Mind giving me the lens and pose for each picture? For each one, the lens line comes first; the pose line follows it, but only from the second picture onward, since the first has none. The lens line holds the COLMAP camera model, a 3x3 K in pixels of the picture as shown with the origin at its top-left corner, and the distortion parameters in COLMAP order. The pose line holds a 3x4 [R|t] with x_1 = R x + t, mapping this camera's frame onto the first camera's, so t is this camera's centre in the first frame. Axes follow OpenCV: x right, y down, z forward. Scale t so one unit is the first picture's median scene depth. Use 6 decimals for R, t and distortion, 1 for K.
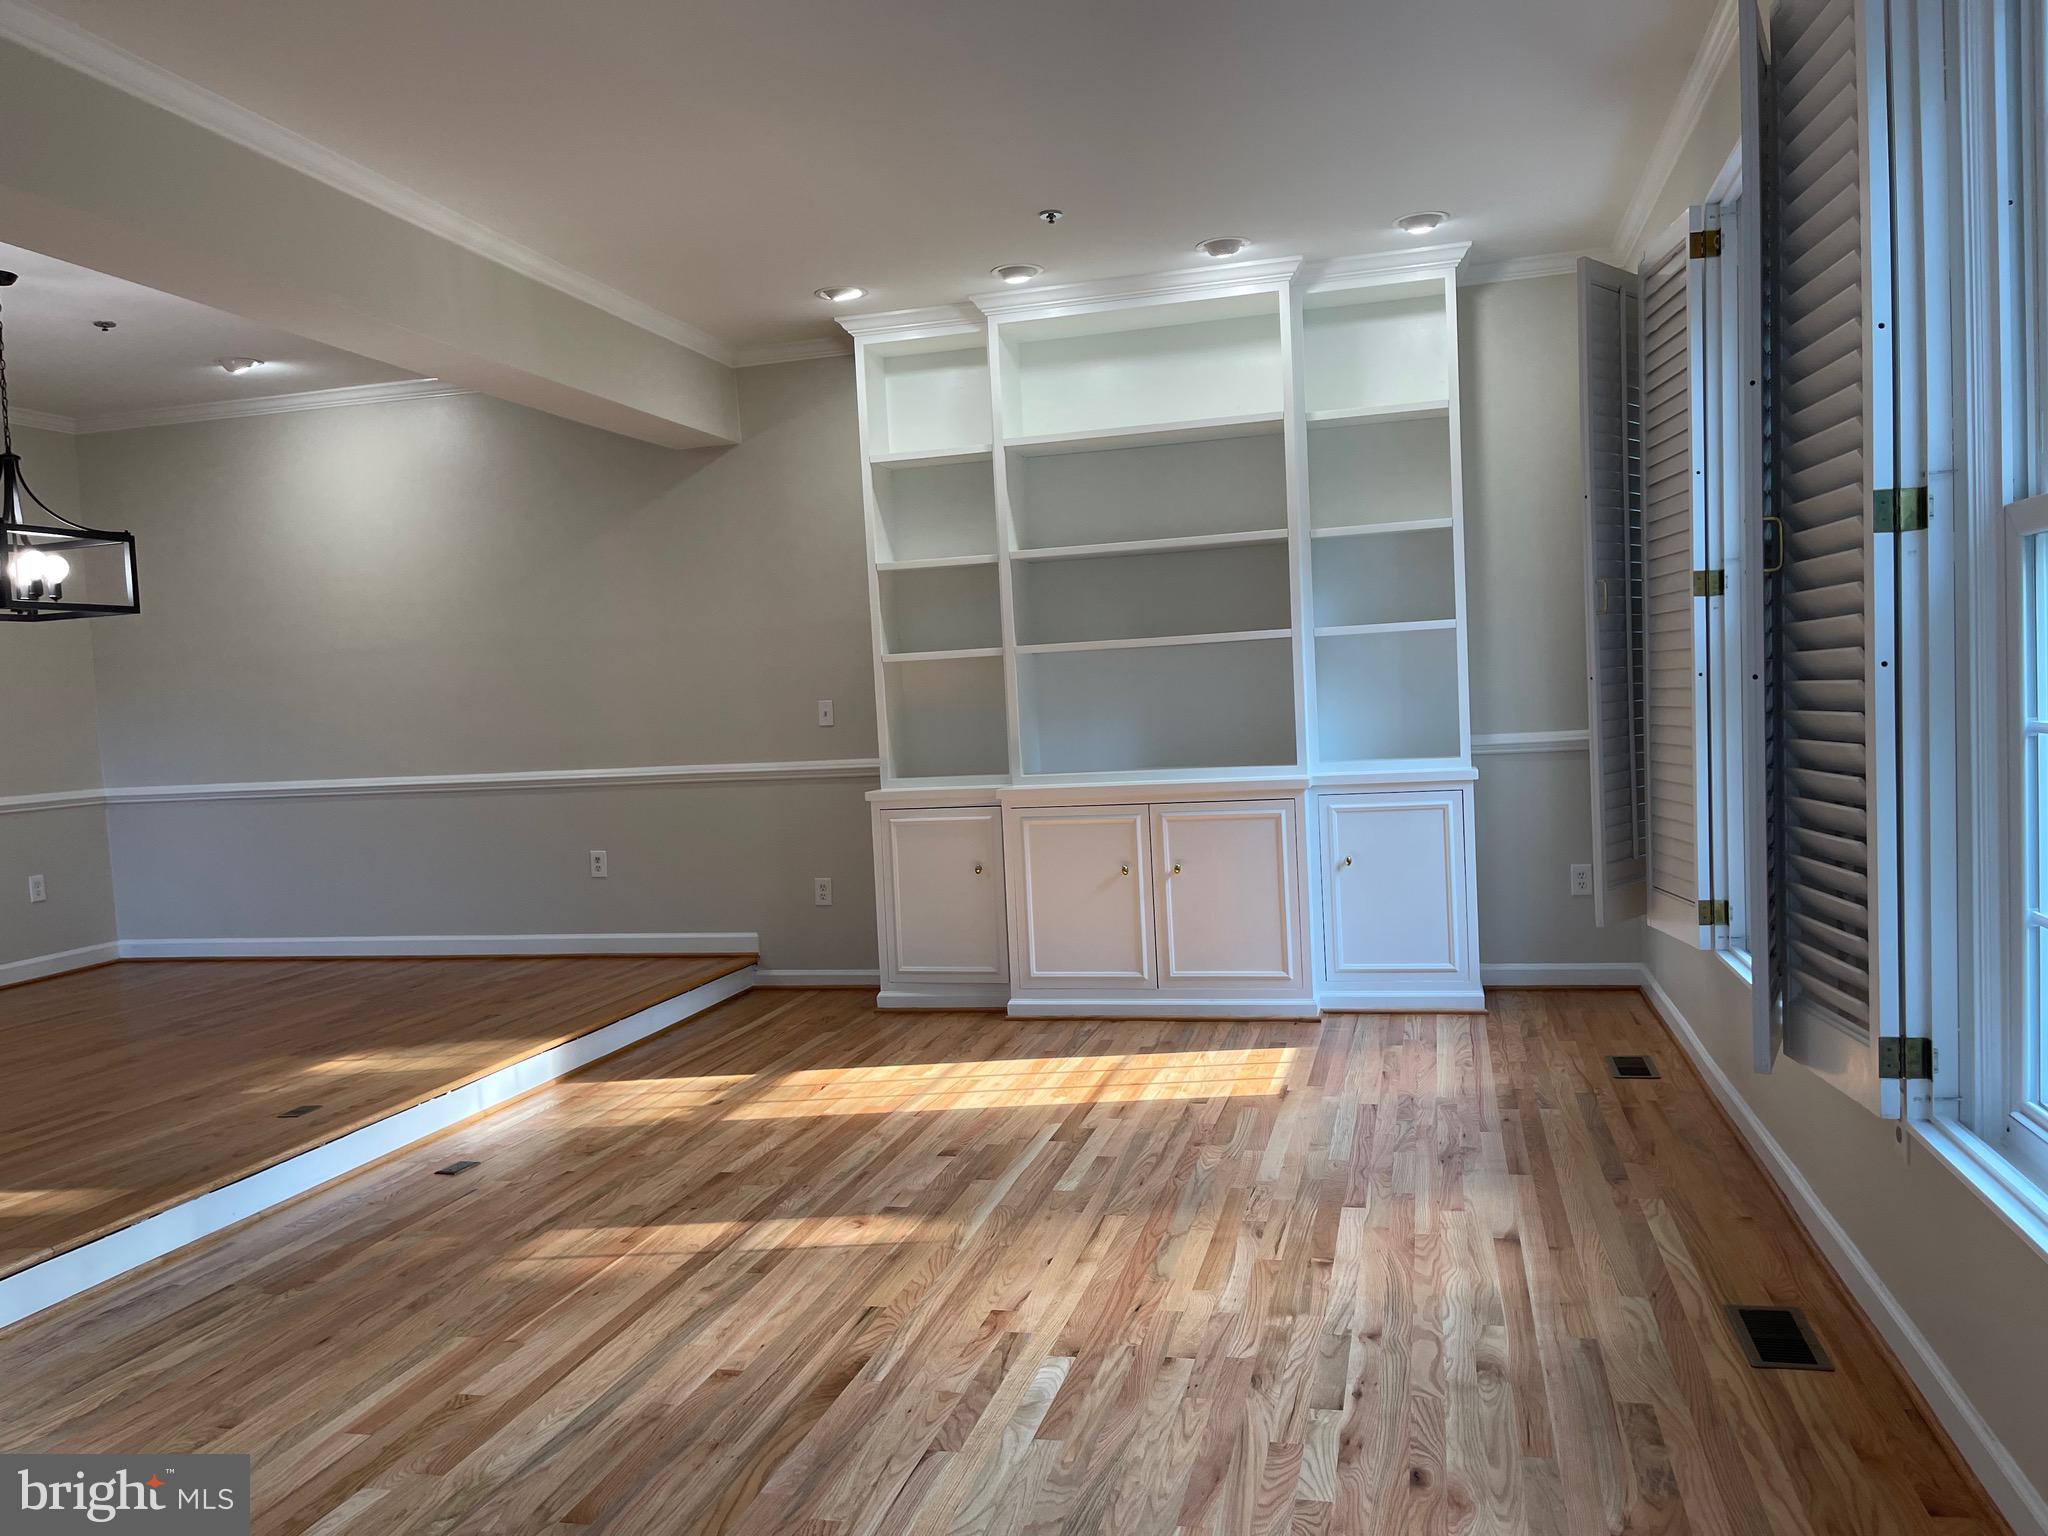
lens RADIAL K [[1537.9, 0, 1024.8], [0, 1537.9, 796.6], [0, 0, 1]] dist [0.067870, -0.090454]
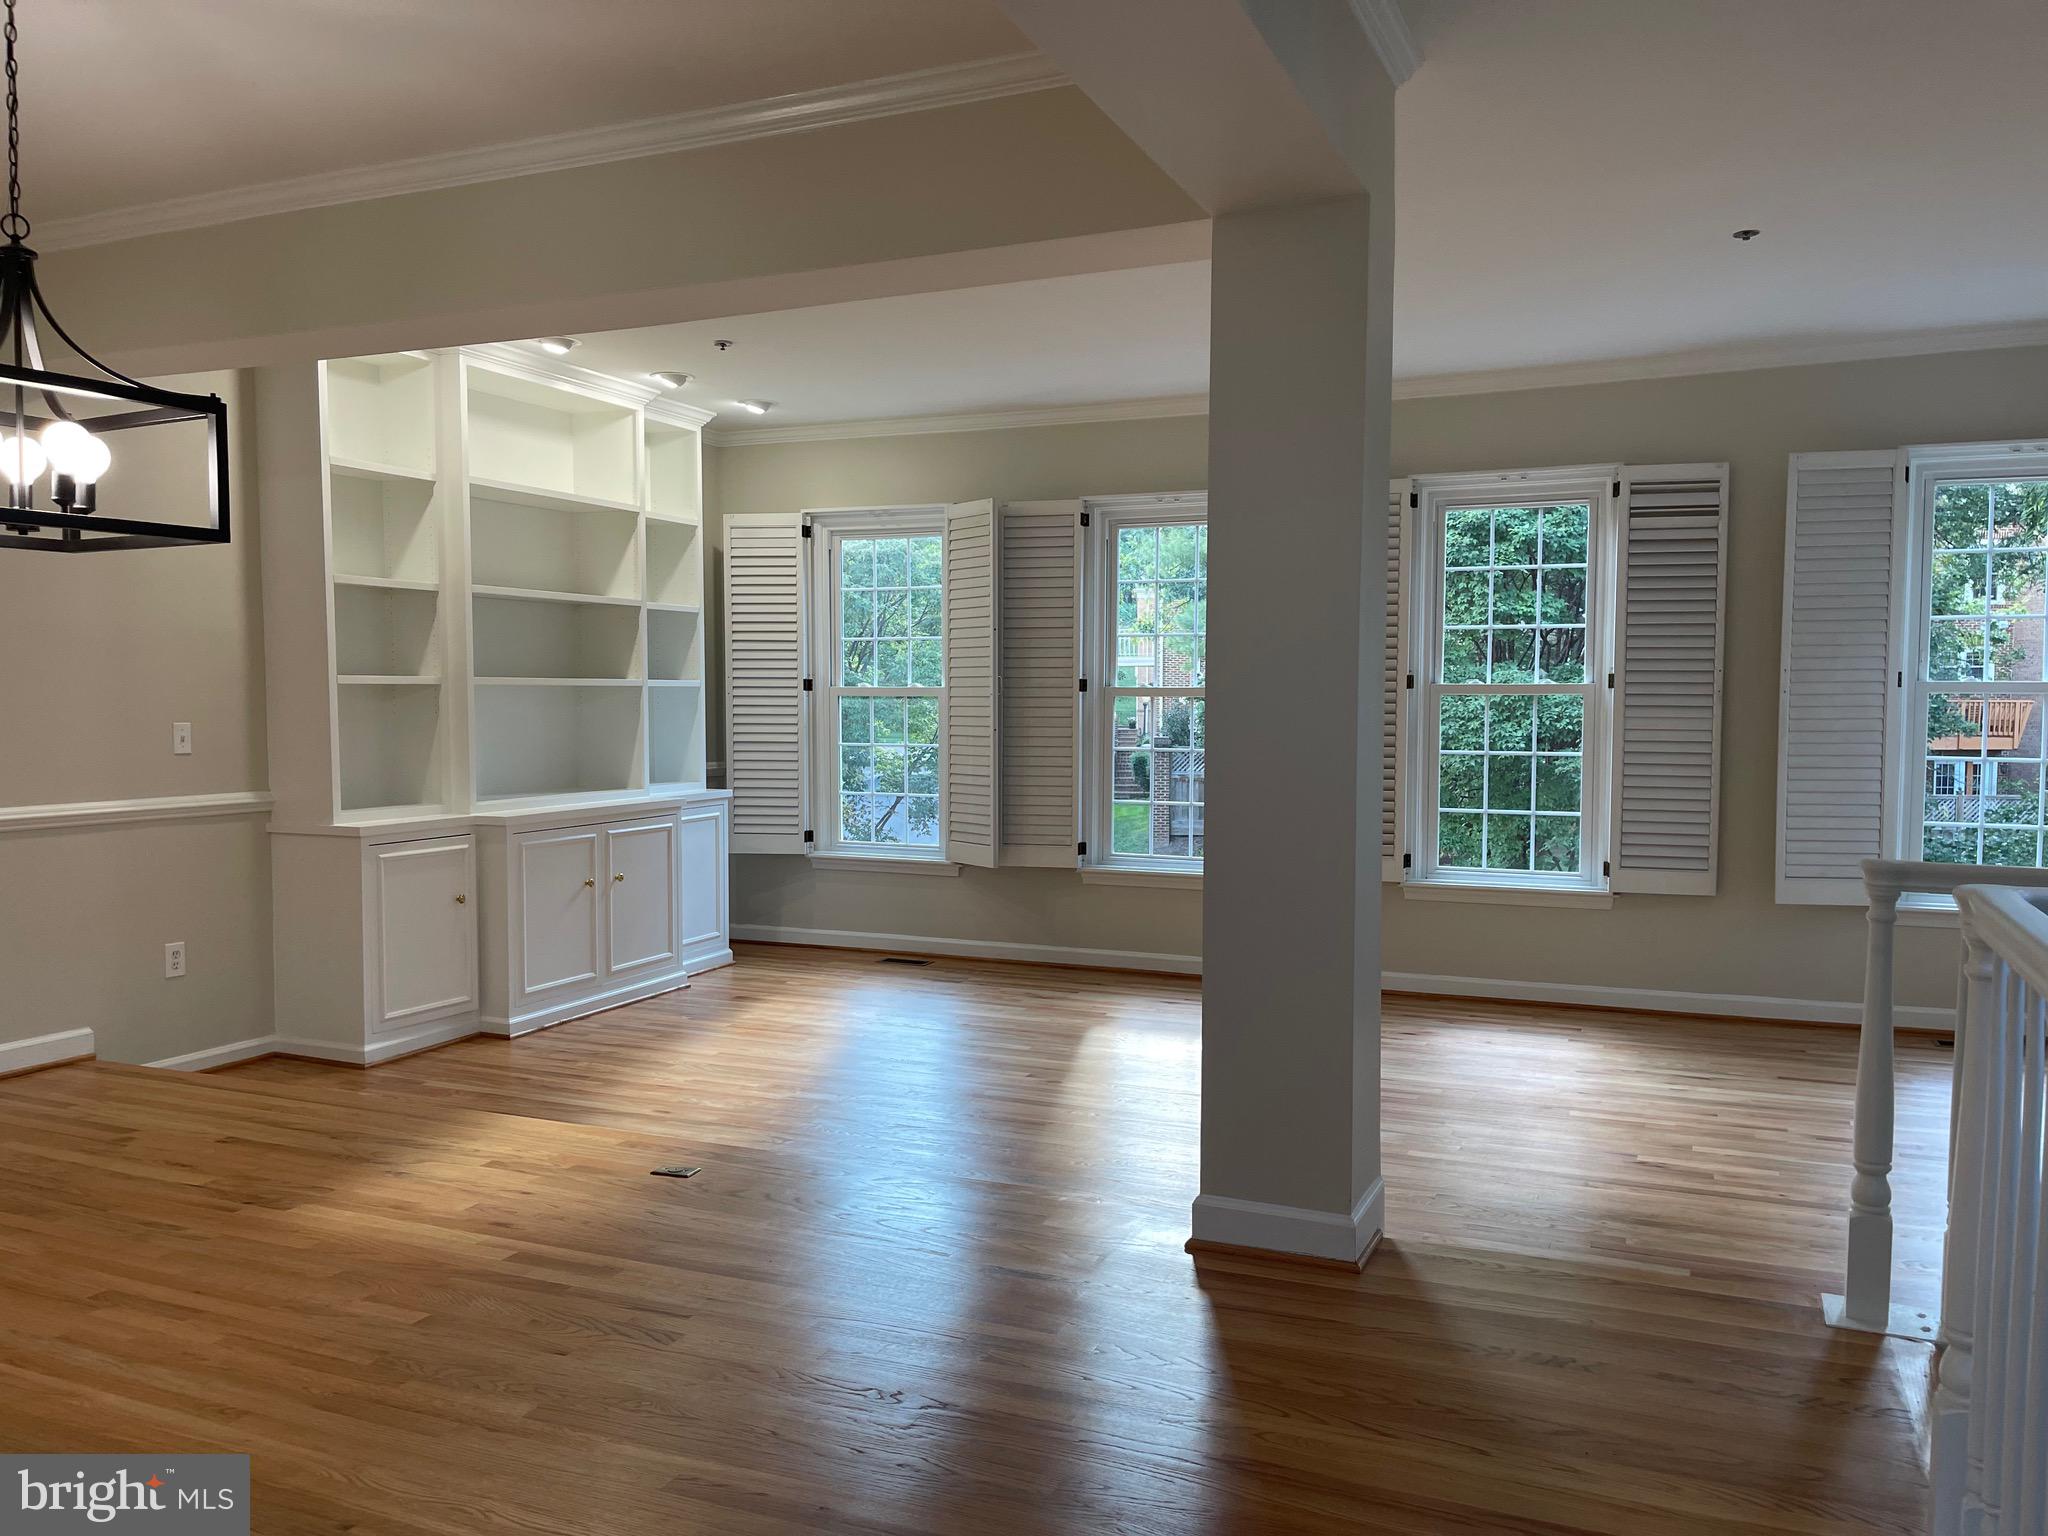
lens RADIAL K [[1537.5, 0, 1026.4], [0, 1537.5, 778.8], [0, 0, 1]] dist [0.062248, -0.090453]
pose [[0.154770, -0.003169, 0.987945, -1.179122], [0.053779, 0.998539, -0.005222, -0.006238], [-0.986486, 0.053939, 0.154715, 0.587590]]
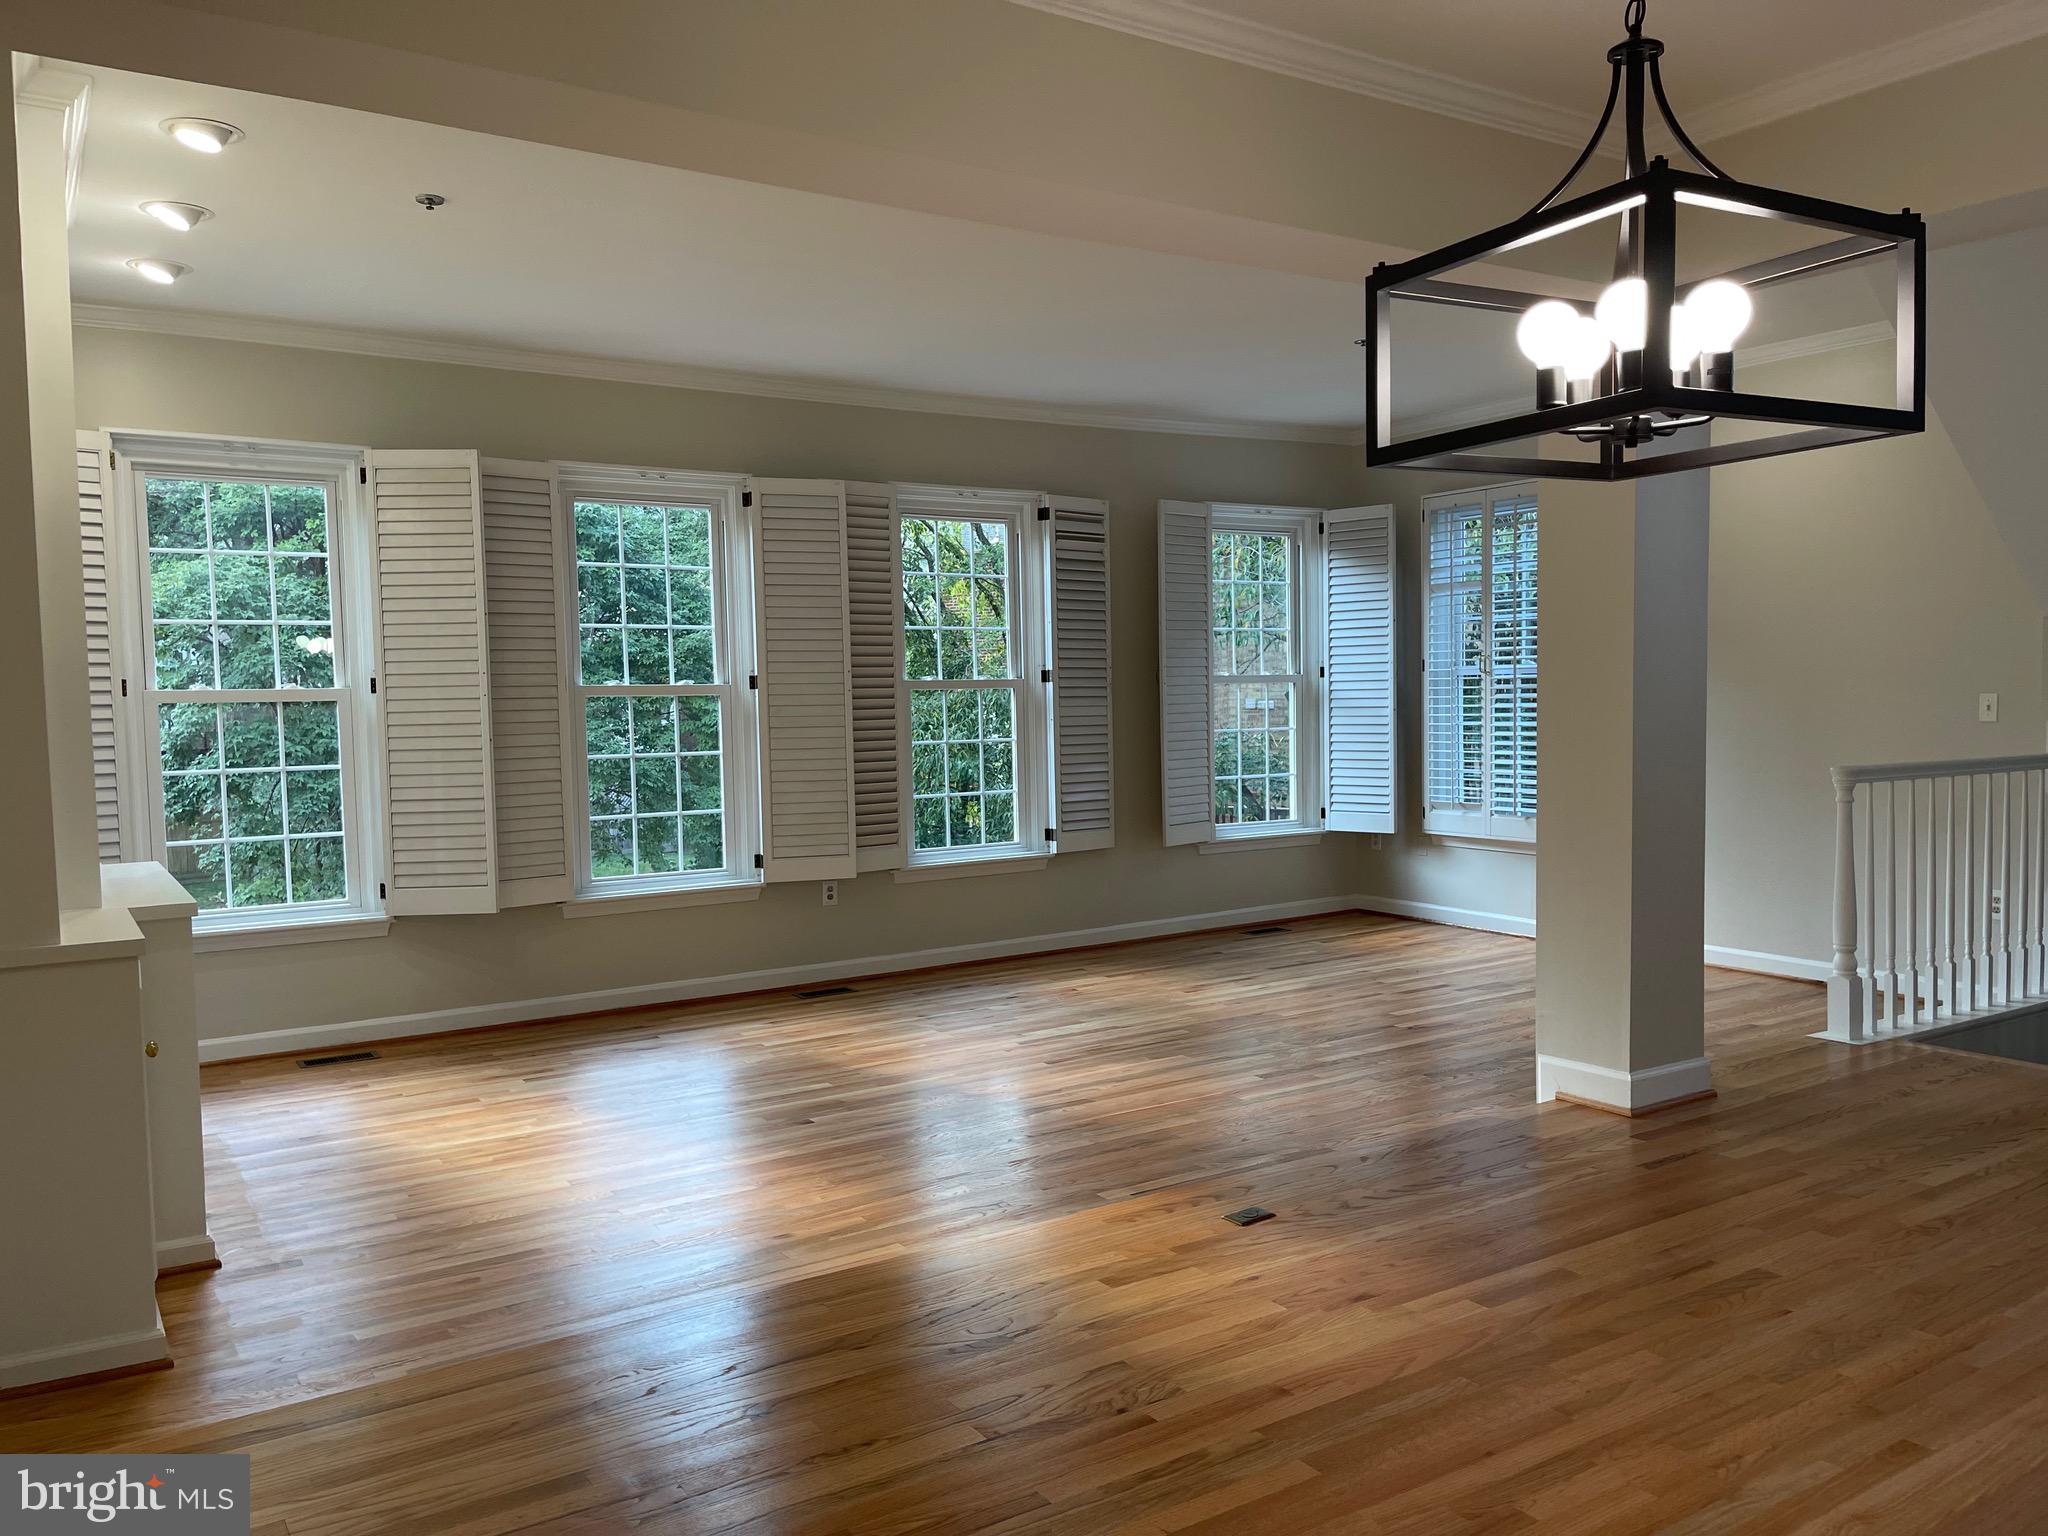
lens RADIAL K [[1559.2, 0, 1028.4], [0, 1559.2, 721.1], [0, 0, 1]] dist [0.051534, -0.097750]
pose [[-0.738846, 0.059274, 0.671262, -0.825443], [0.101609, 0.994534, 0.024019, -0.064129], [-0.666169, 0.085952, -0.740831, 1.469815]]
